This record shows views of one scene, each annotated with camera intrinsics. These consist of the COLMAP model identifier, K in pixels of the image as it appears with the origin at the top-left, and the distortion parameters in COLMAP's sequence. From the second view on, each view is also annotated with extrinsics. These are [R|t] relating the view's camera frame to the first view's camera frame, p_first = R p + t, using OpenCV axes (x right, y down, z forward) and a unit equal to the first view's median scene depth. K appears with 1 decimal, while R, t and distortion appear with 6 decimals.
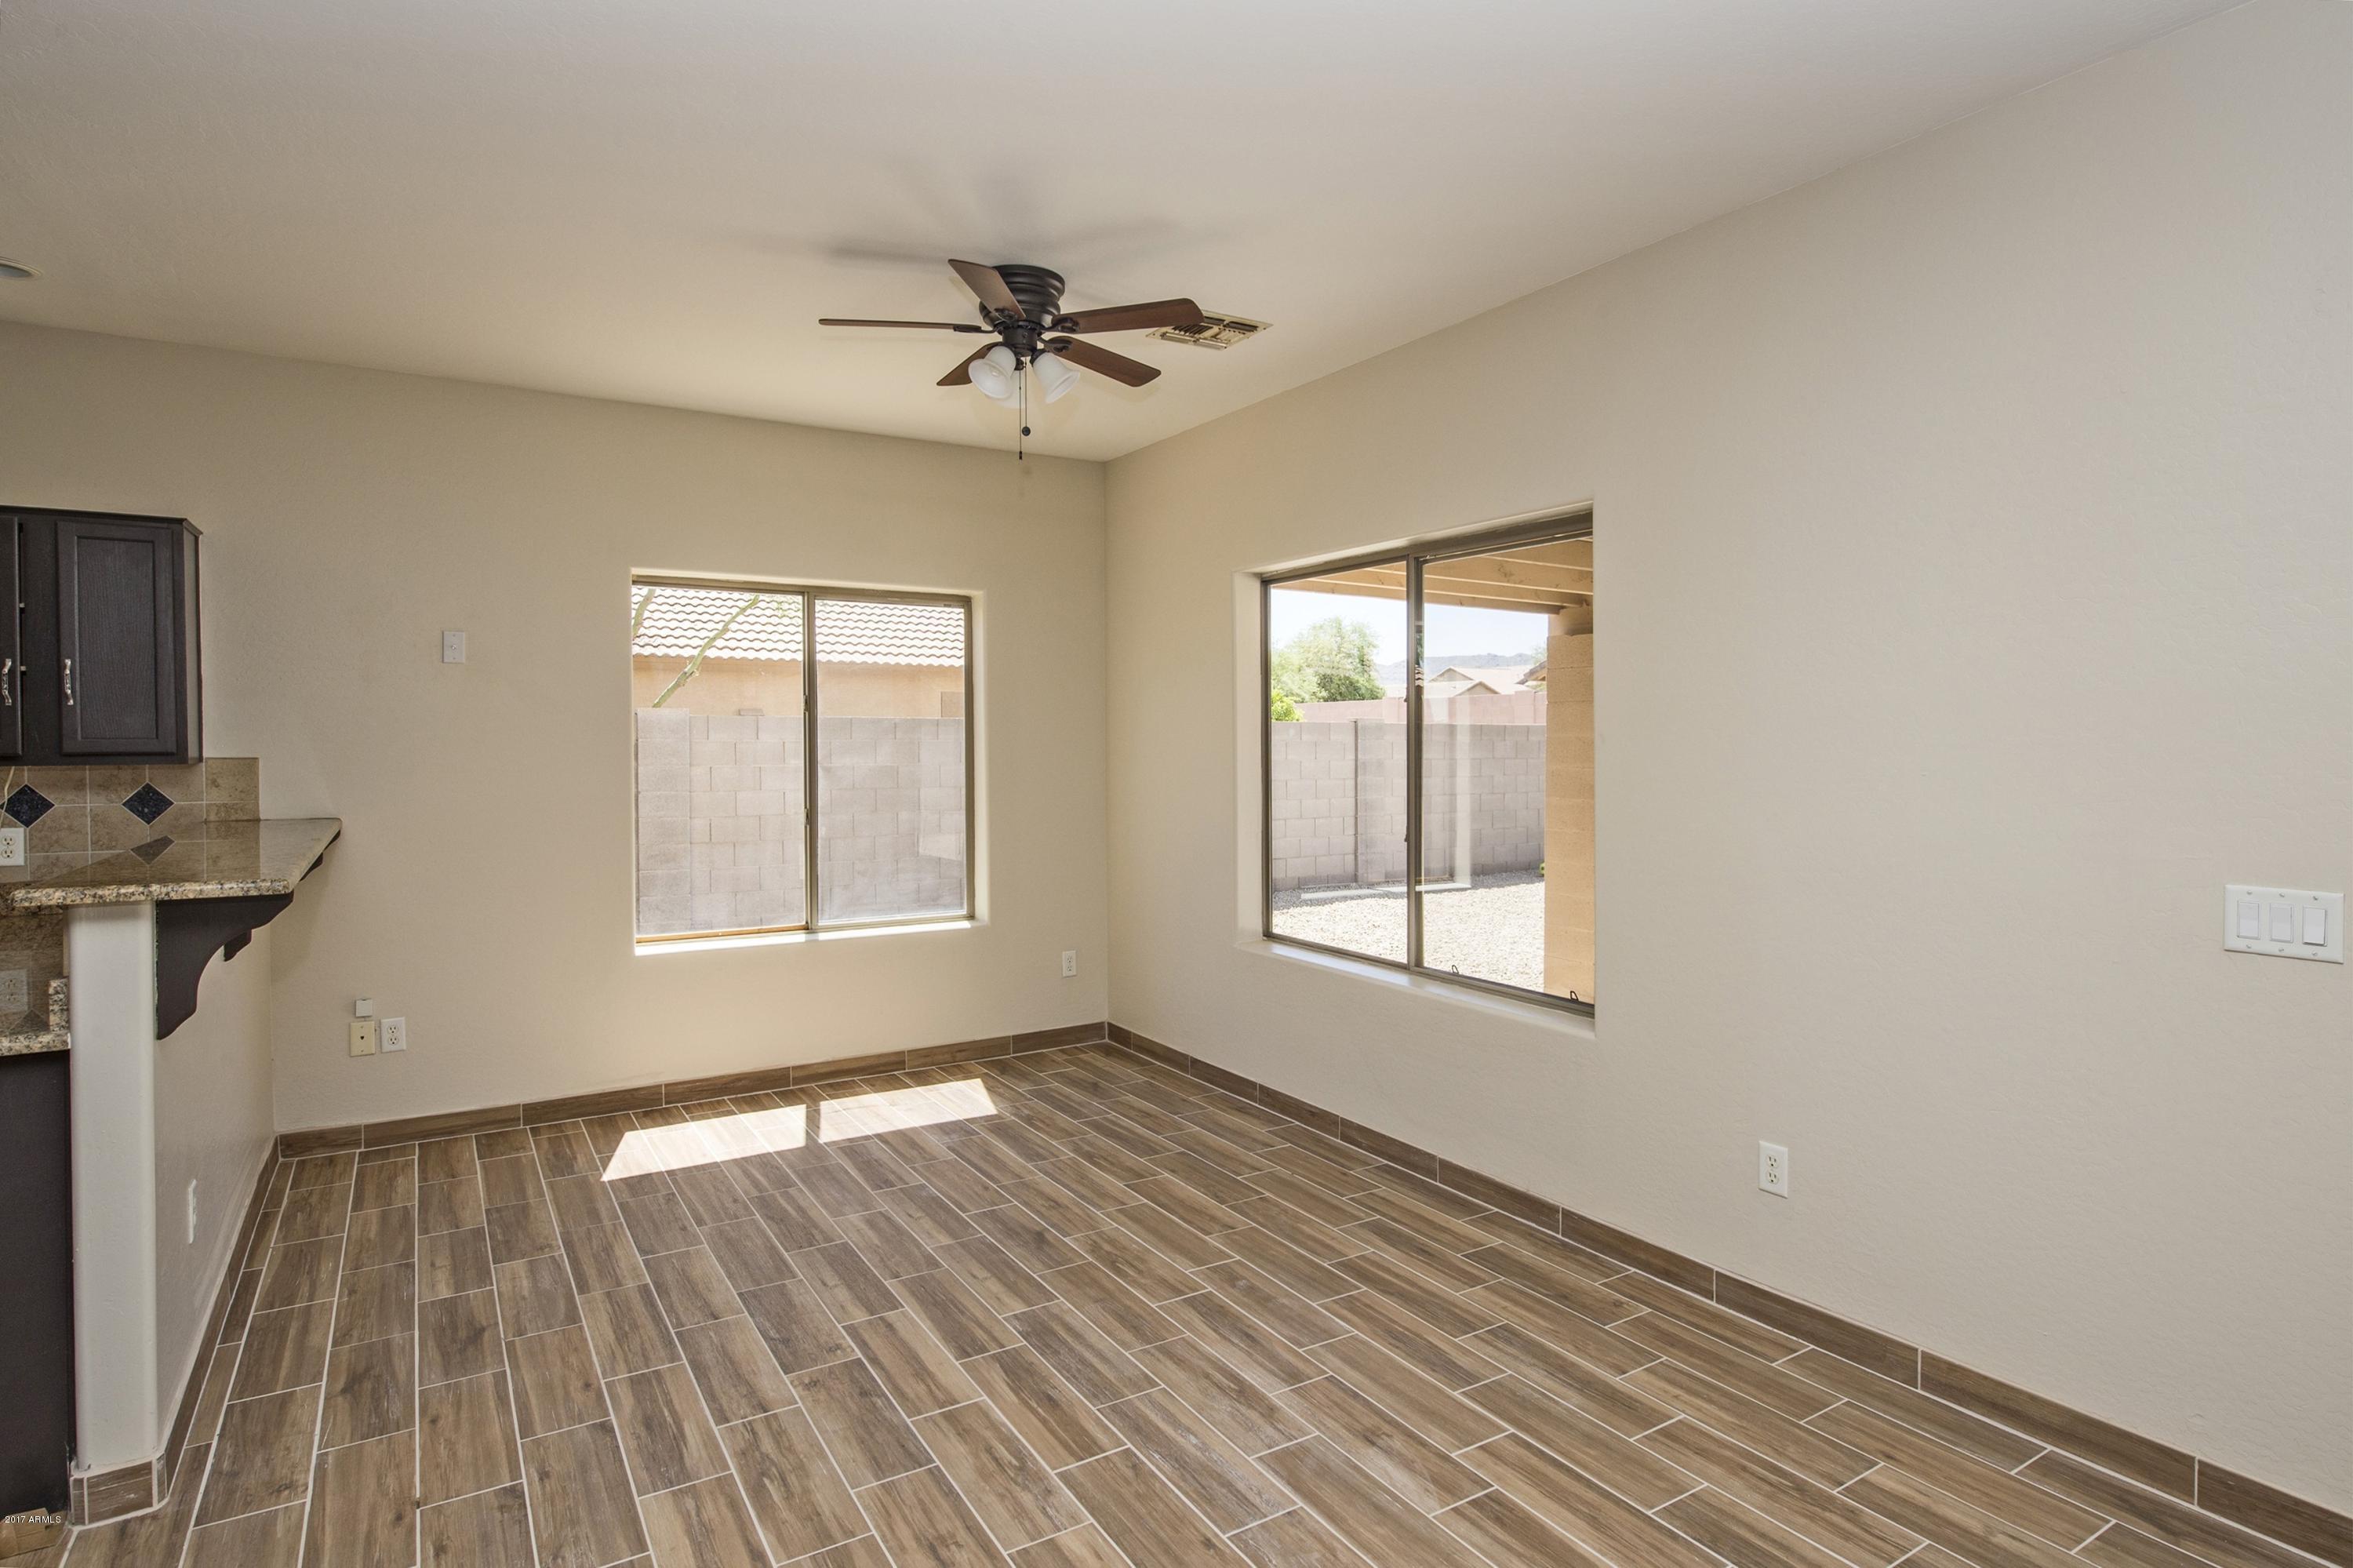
lens RADIAL K [[1194.7, 0, 1176.5], [0, 1194.7, 784.0], [0, 0, 1]] dist [-0.000699, -0.000028]
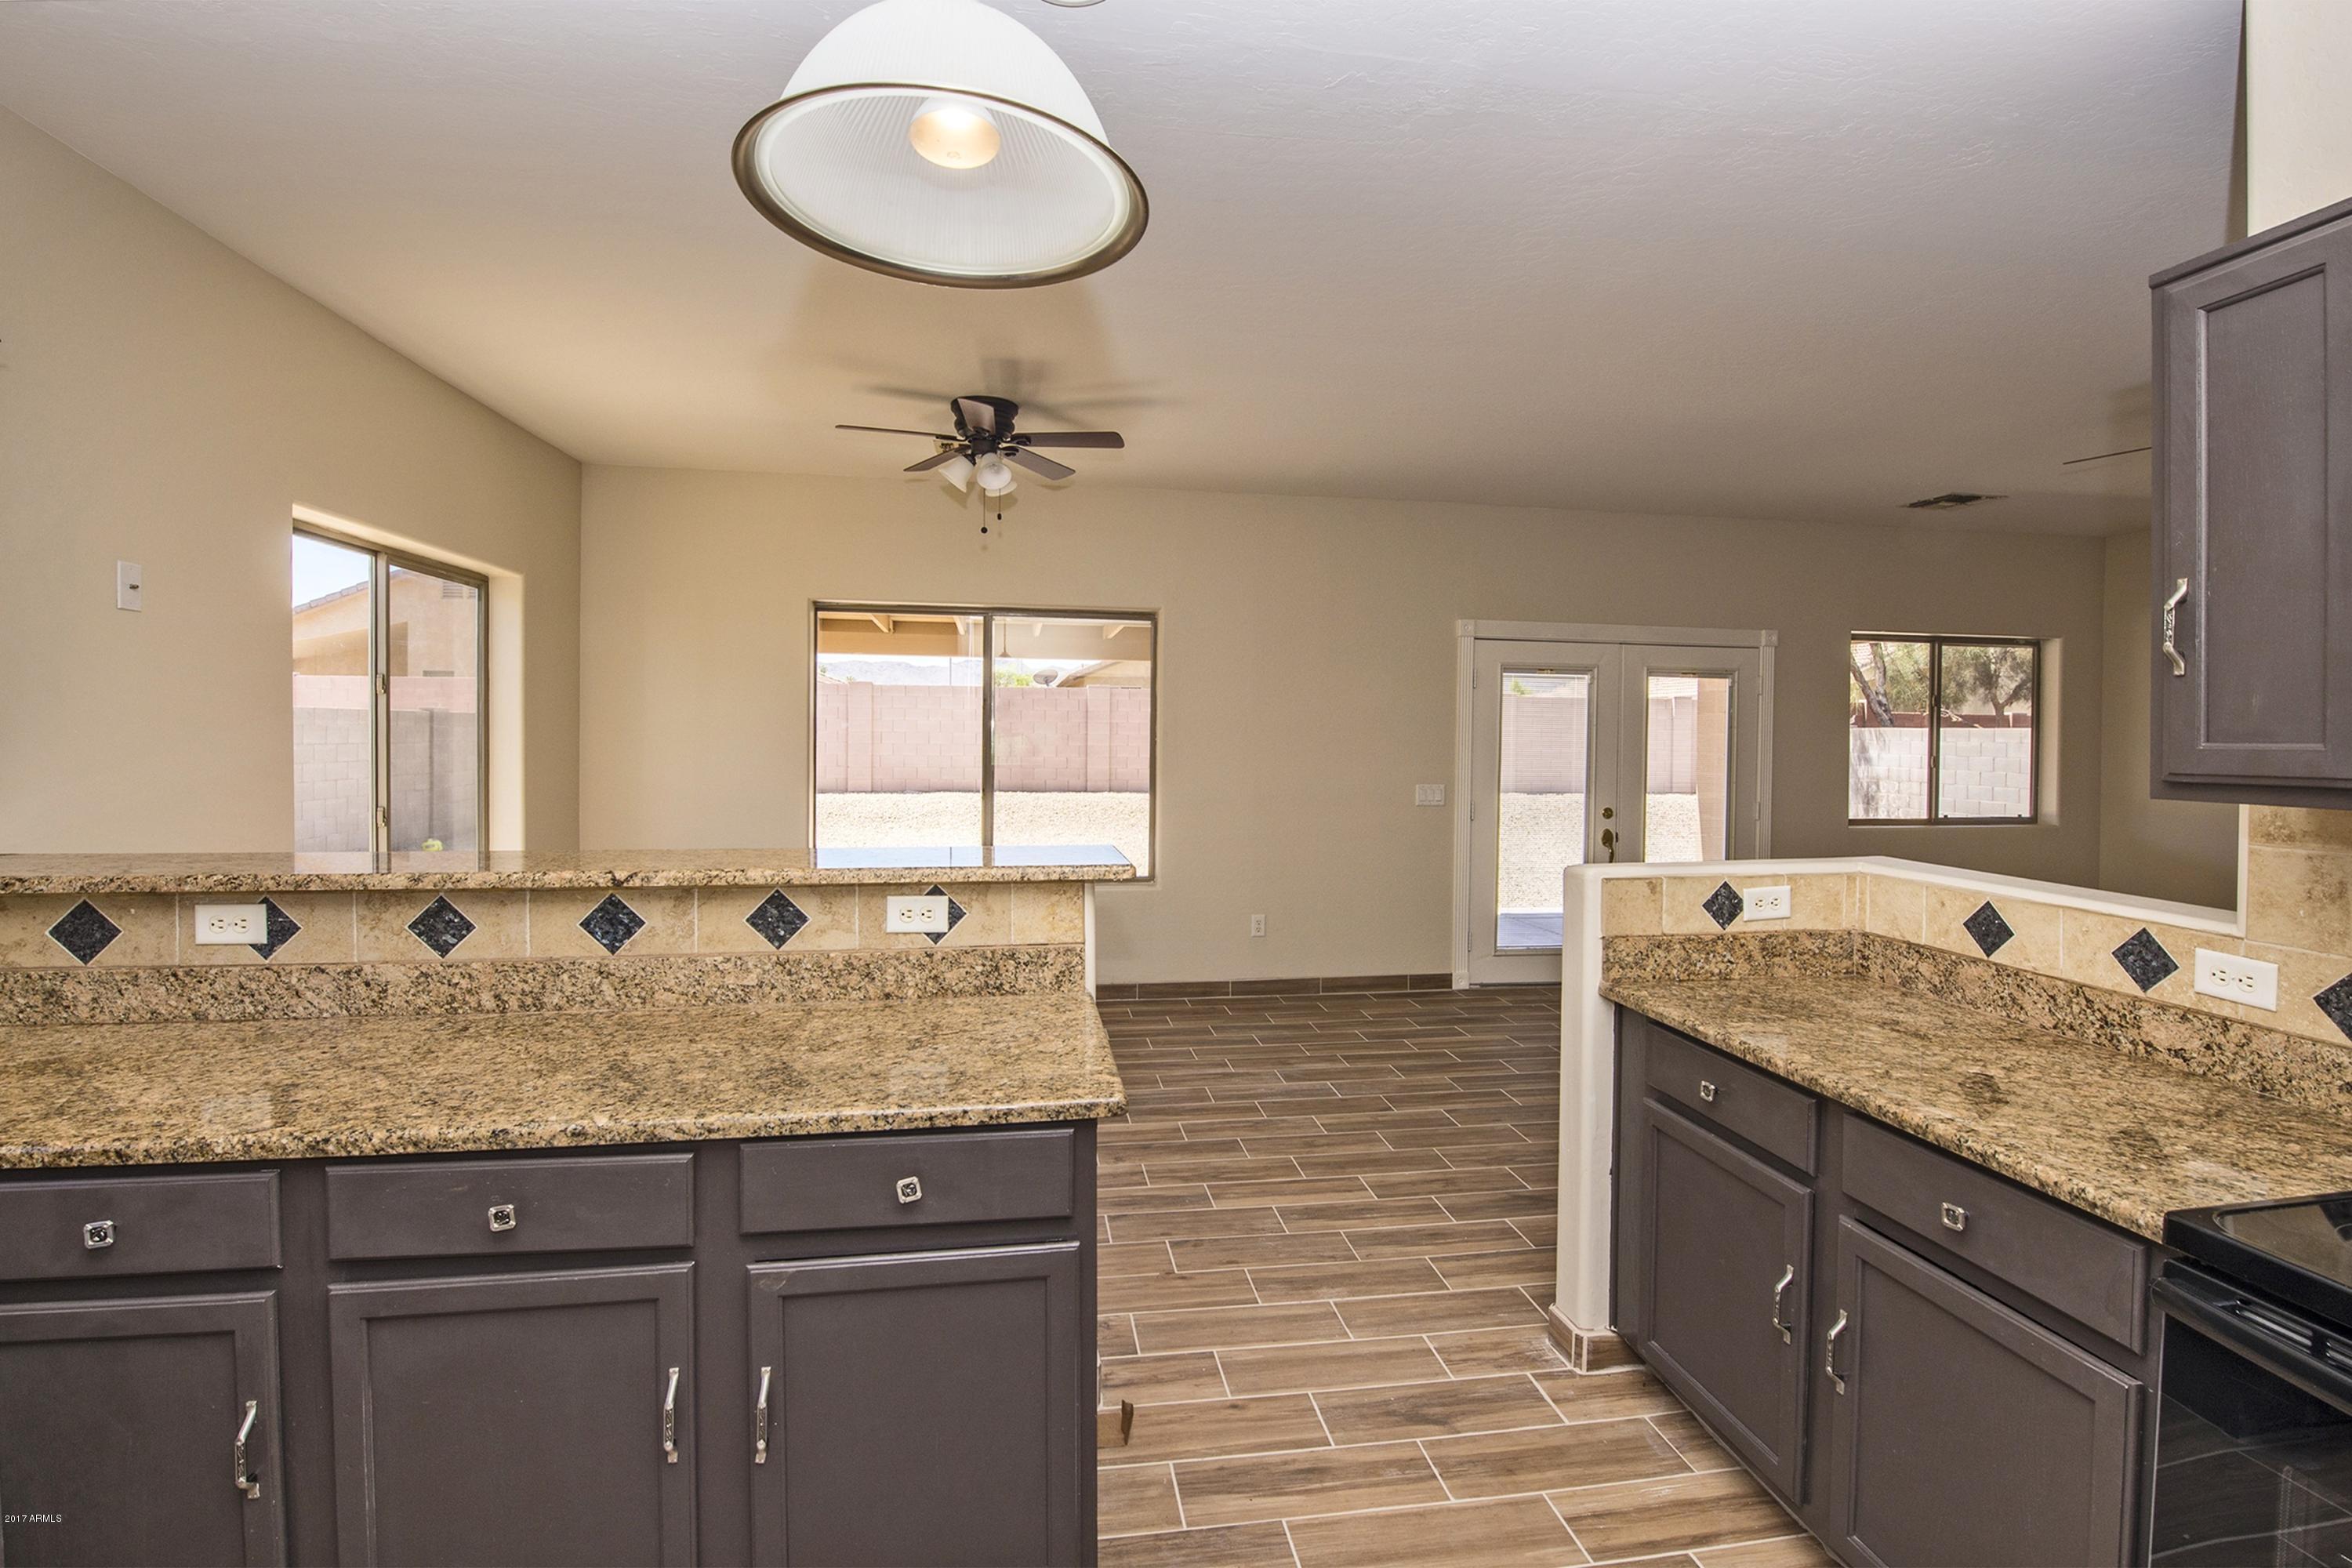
lens RADIAL K [[983.9, 0, 1175.9], [0, 983.9, 760.9], [0, 0, 1]] dist [-0.000797, -0.000380]
pose [[0.413776, -0.012205, 0.910297, -1.105465], [0.011873, 0.999897, 0.008009, -0.002042], [-0.910301, 0.007494, 0.413879, 0.335884]]
